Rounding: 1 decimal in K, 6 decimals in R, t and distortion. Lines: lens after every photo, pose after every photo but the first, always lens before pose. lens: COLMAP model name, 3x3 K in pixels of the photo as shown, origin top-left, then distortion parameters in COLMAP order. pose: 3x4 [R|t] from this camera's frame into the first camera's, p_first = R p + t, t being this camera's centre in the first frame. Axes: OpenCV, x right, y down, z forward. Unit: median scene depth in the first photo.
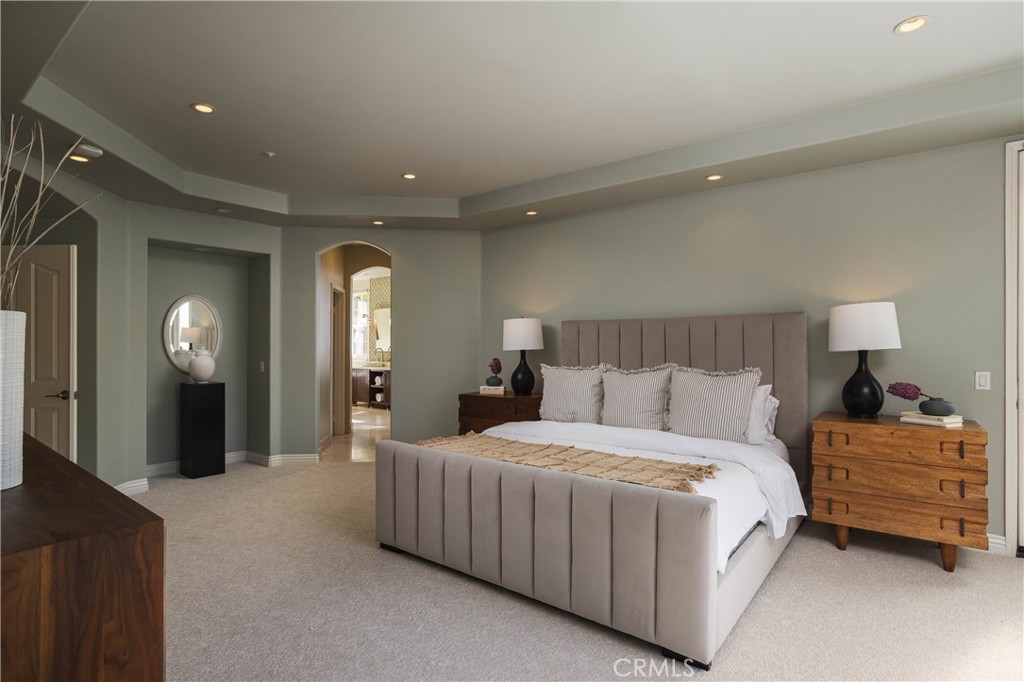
lens RADIAL K [[494.9, 0, 512.0], [0, 494.9, 341.0], [0, 0, 1]] dist [-0.000974, -0.000096]
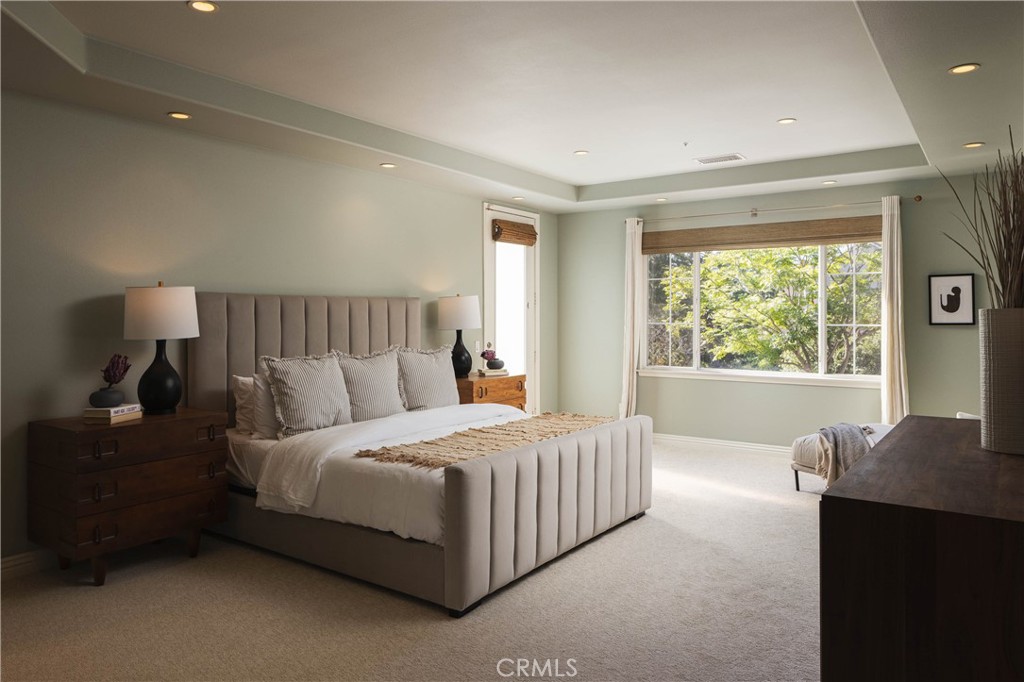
lens RADIAL K [[708.5, 0, 512.4], [0, 708.5, 323.6], [0, 0, 1]] dist [-0.109172, -0.000163]
pose [[-0.032383, 0.008726, 0.999437, -0.805290], [0.010625, 0.999908, -0.008386, 0.013142], [-0.999419, 0.010347, -0.032473, 0.619391]]
